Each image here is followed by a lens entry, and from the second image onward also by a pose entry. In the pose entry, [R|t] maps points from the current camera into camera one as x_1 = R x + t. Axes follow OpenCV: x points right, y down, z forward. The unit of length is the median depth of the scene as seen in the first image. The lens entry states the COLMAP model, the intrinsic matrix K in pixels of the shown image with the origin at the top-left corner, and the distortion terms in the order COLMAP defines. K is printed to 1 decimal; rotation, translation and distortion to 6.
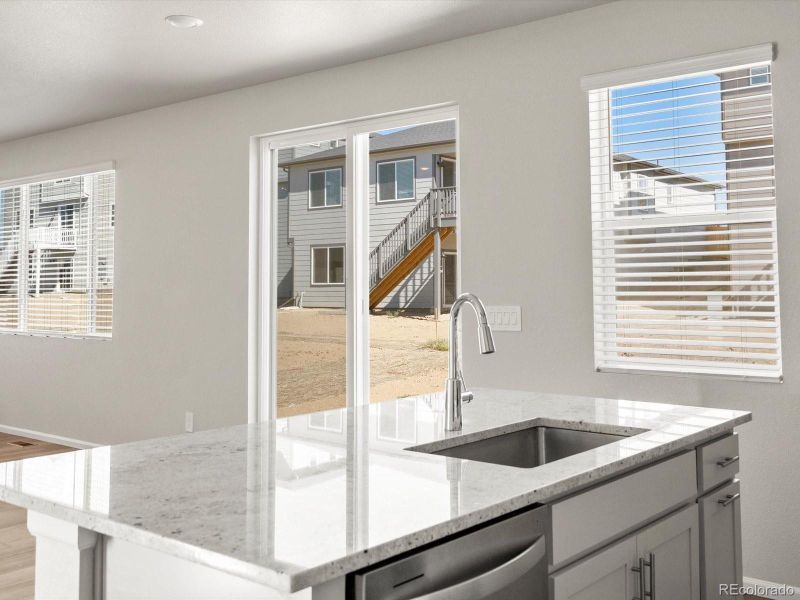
lens RADIAL K [[836.2, 0, 400.0], [0, 836.2, 300.0], [0, 0, 1]] dist [0.001810, -0.002667]
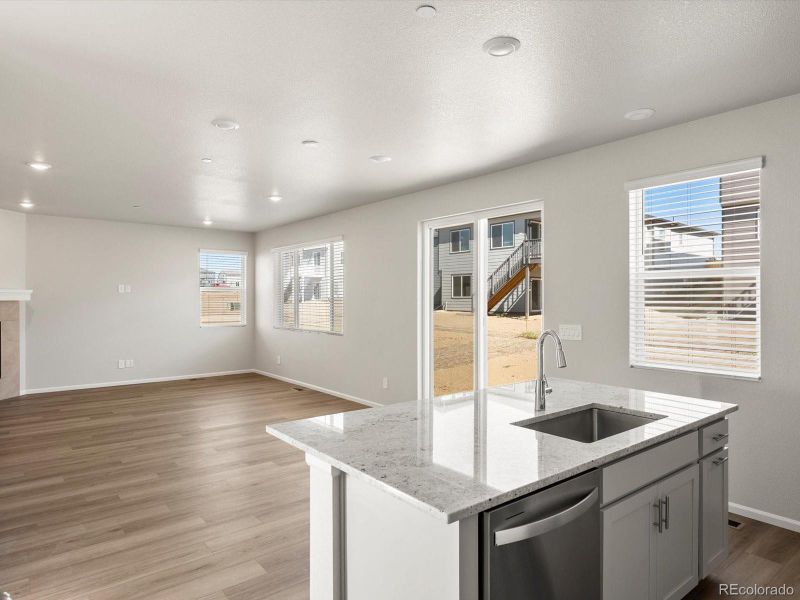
lens RADIAL K [[483.4, 0, 400.0], [0, 483.4, 300.0], [0, 0, 1]] dist [0.003490, 0.000805]
pose [[0.979640, 0.005103, -0.200699, -0.014857], [0.007990, 0.997894, 0.064374, -0.108127], [0.200605, -0.064667, 0.977536, 0.003373]]
